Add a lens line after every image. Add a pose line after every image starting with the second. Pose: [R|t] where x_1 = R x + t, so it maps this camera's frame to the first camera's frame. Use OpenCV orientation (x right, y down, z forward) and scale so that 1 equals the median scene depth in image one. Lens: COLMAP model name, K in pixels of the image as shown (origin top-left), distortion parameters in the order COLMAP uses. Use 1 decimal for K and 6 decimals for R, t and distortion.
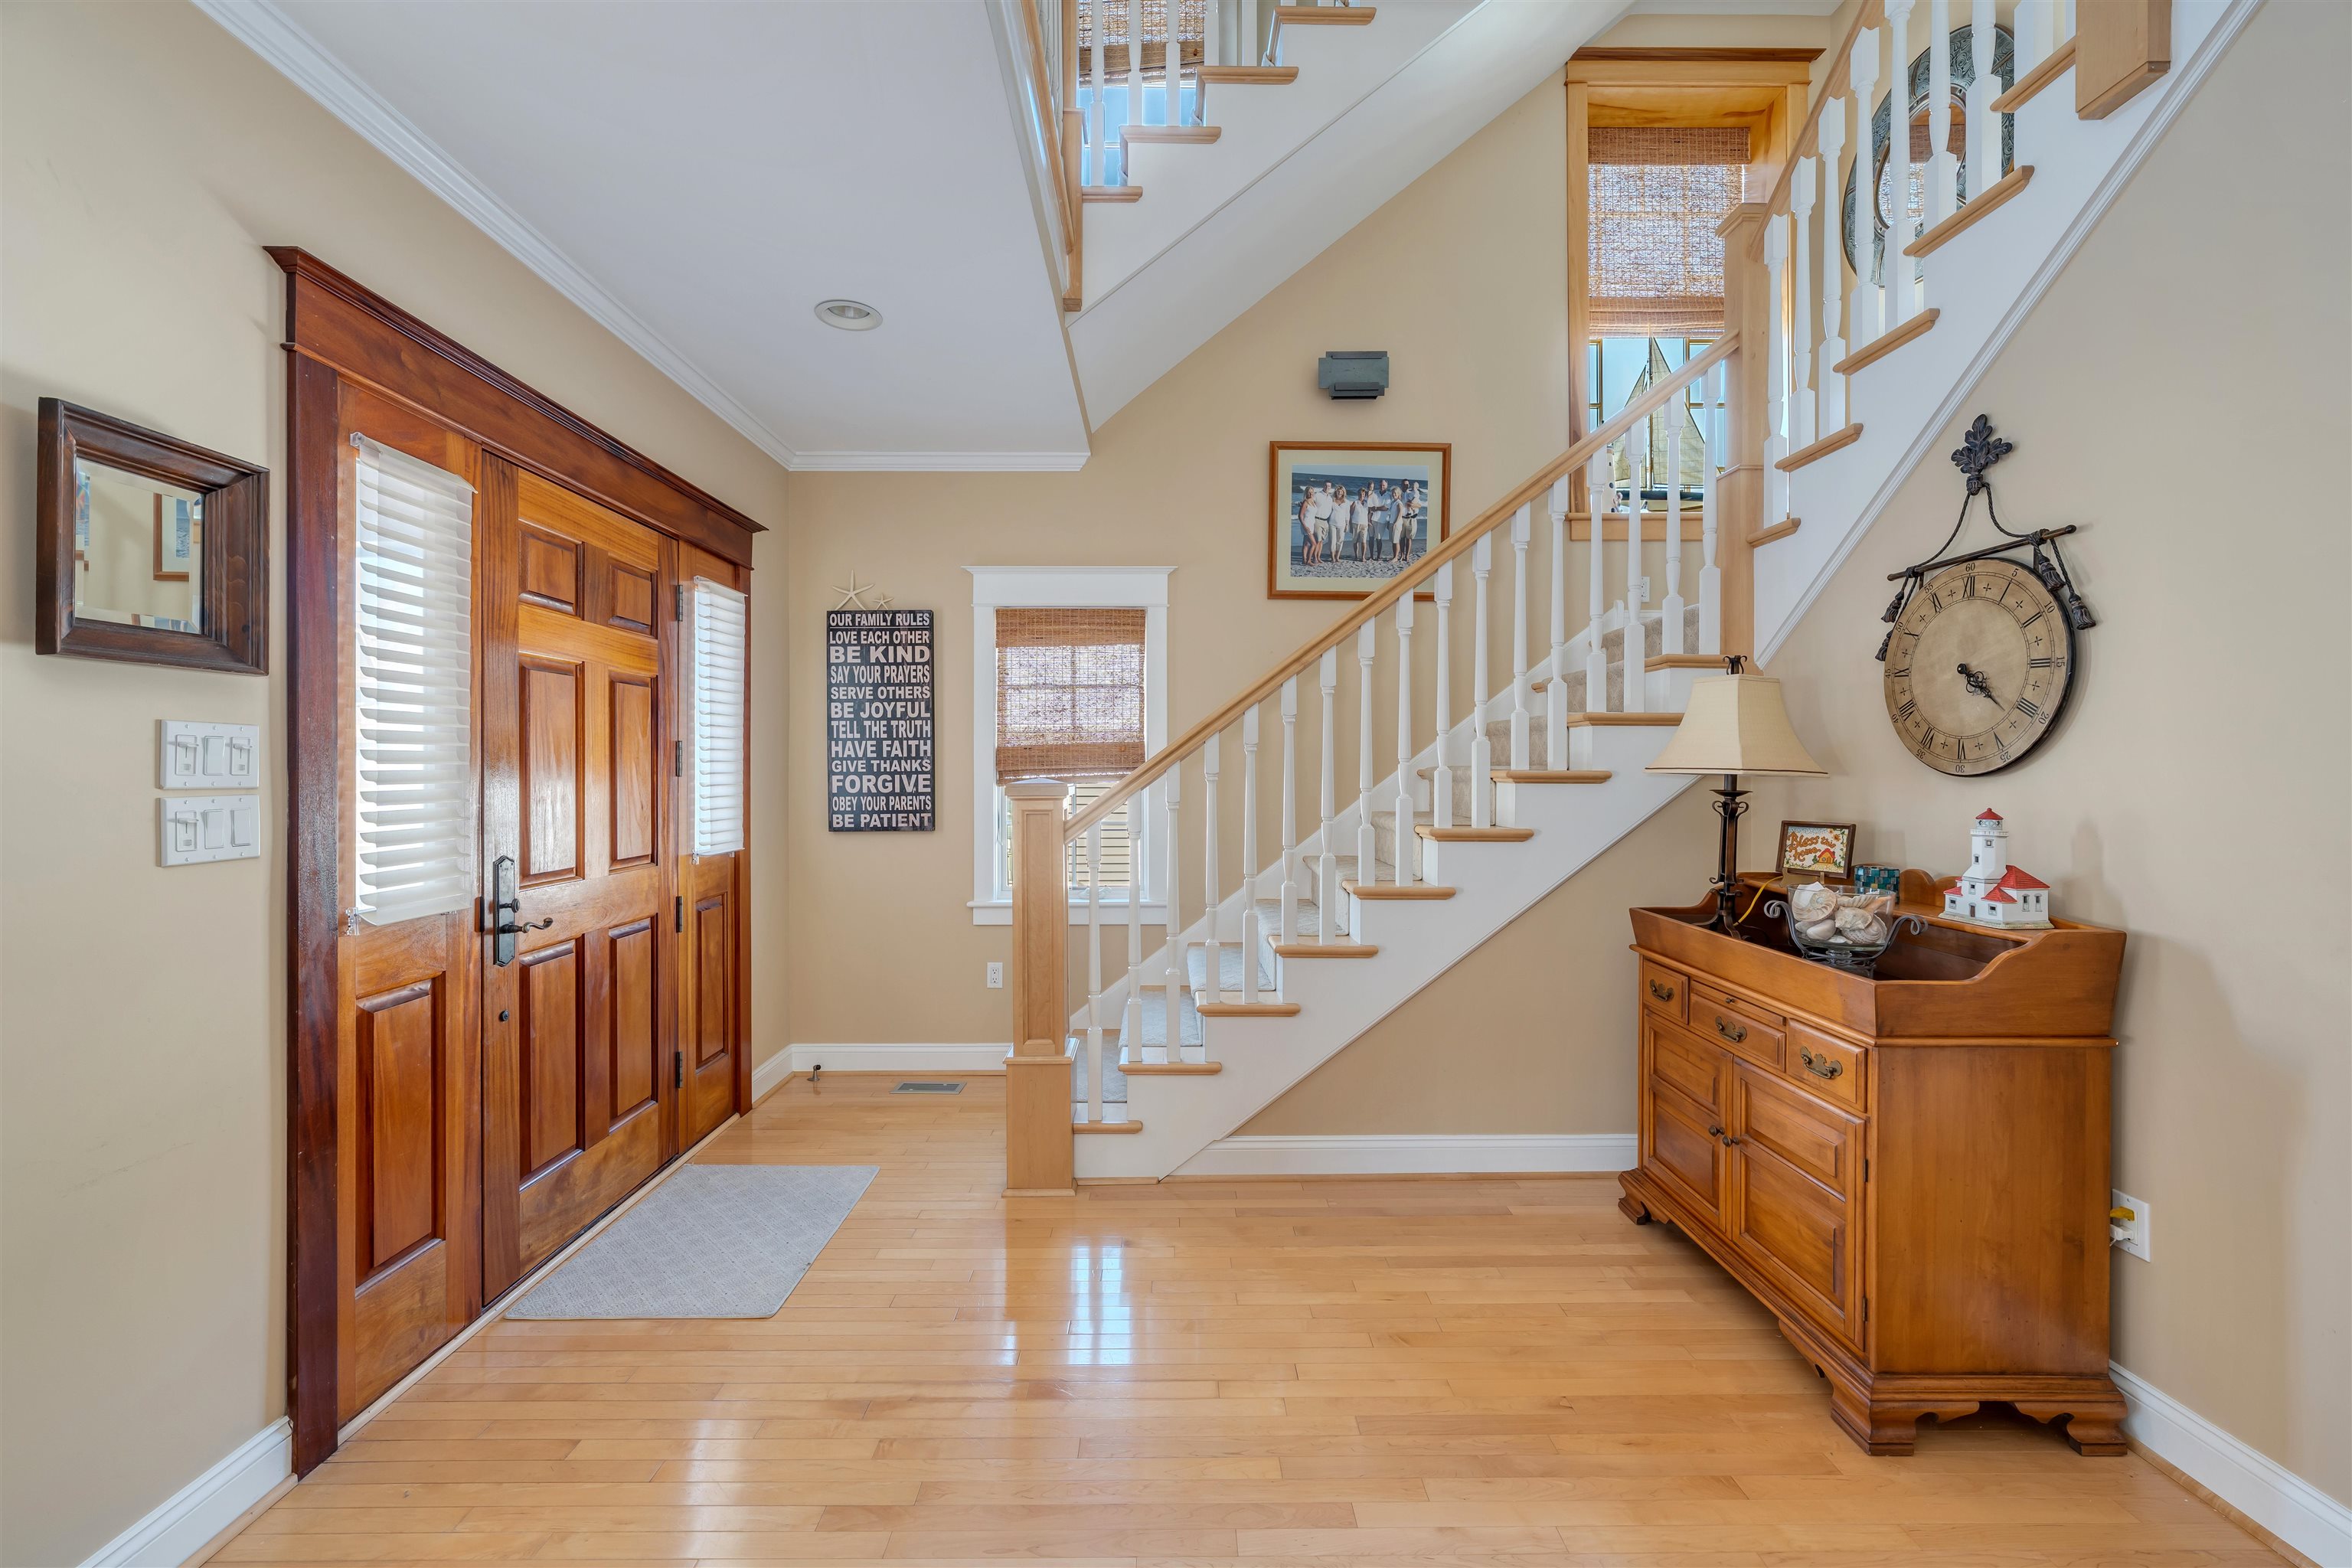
lens RADIAL K [[933.5, 0, 1174.0], [0, 933.5, 771.4], [0, 0, 1]] dist [0.001225, 0.000198]
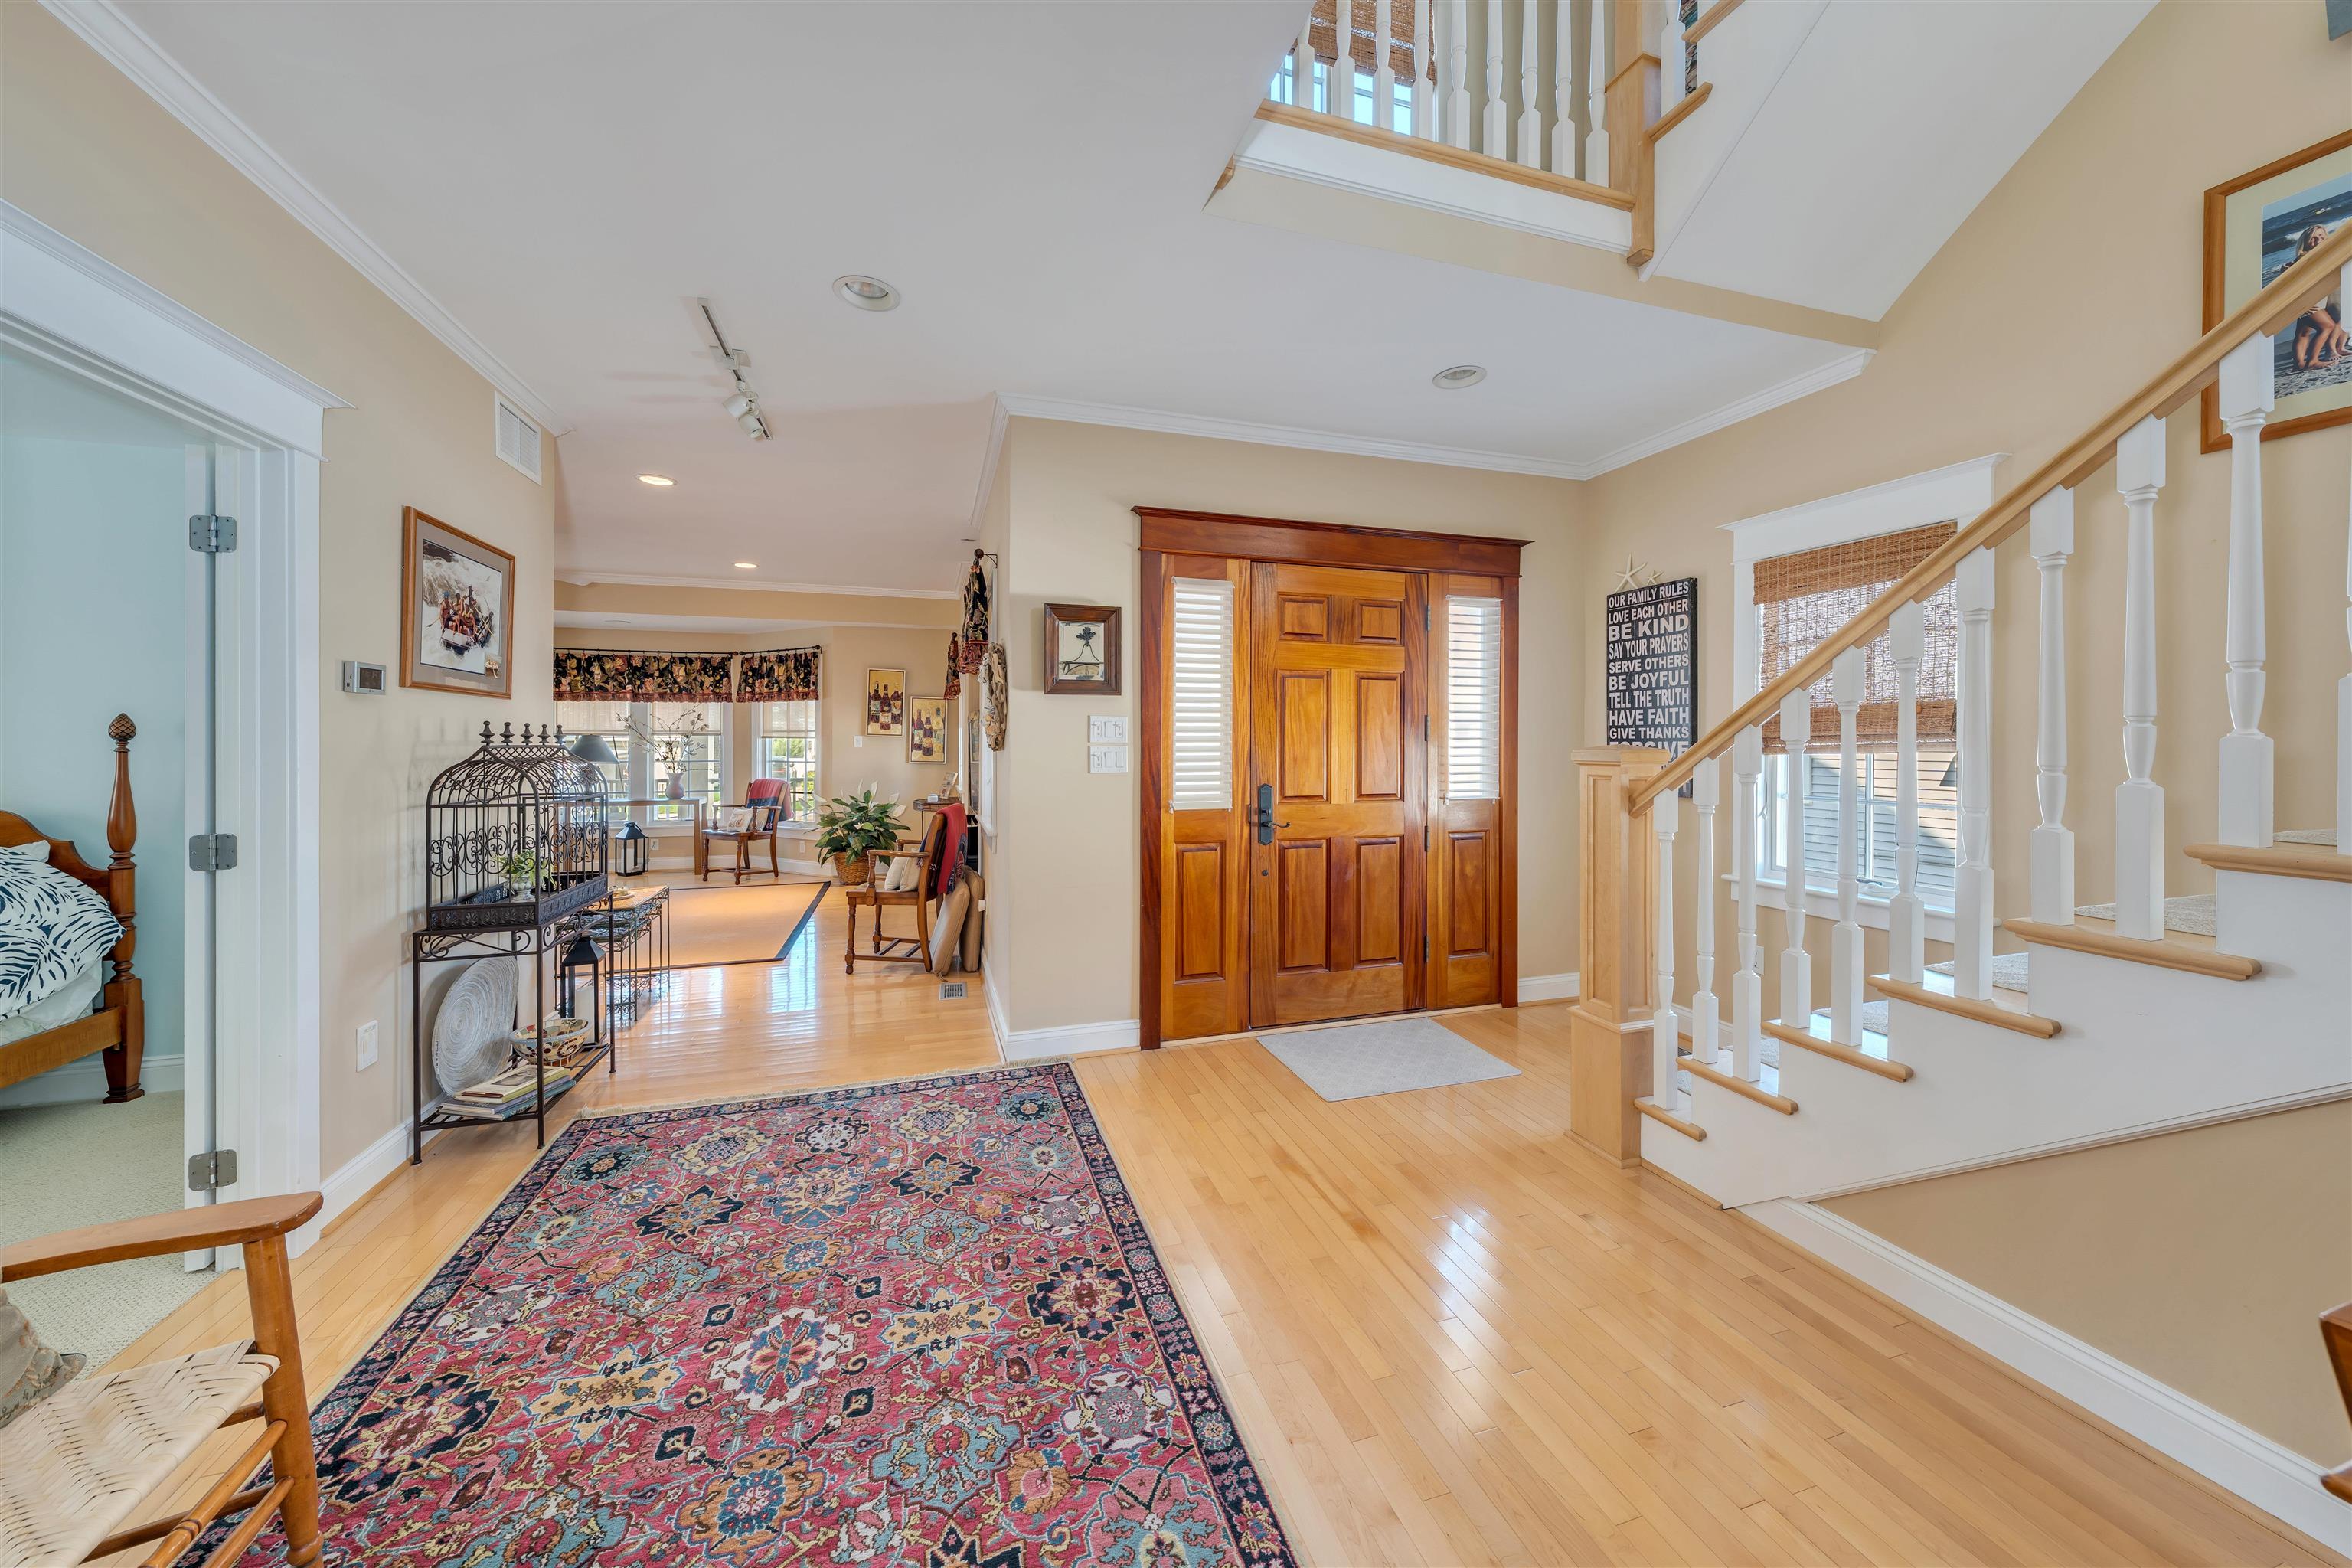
lens RADIAL K [[815.8, 0, 1175.2], [0, 815.8, 737.7], [0, 0, 1]] dist [0.000505, 0.000111]
pose [[0.292327, 0.001990, -0.956316, 0.459200], [-0.004820, 0.999988, 0.000607, 0.001586], [0.956306, 0.004432, 0.292333, 0.236639]]
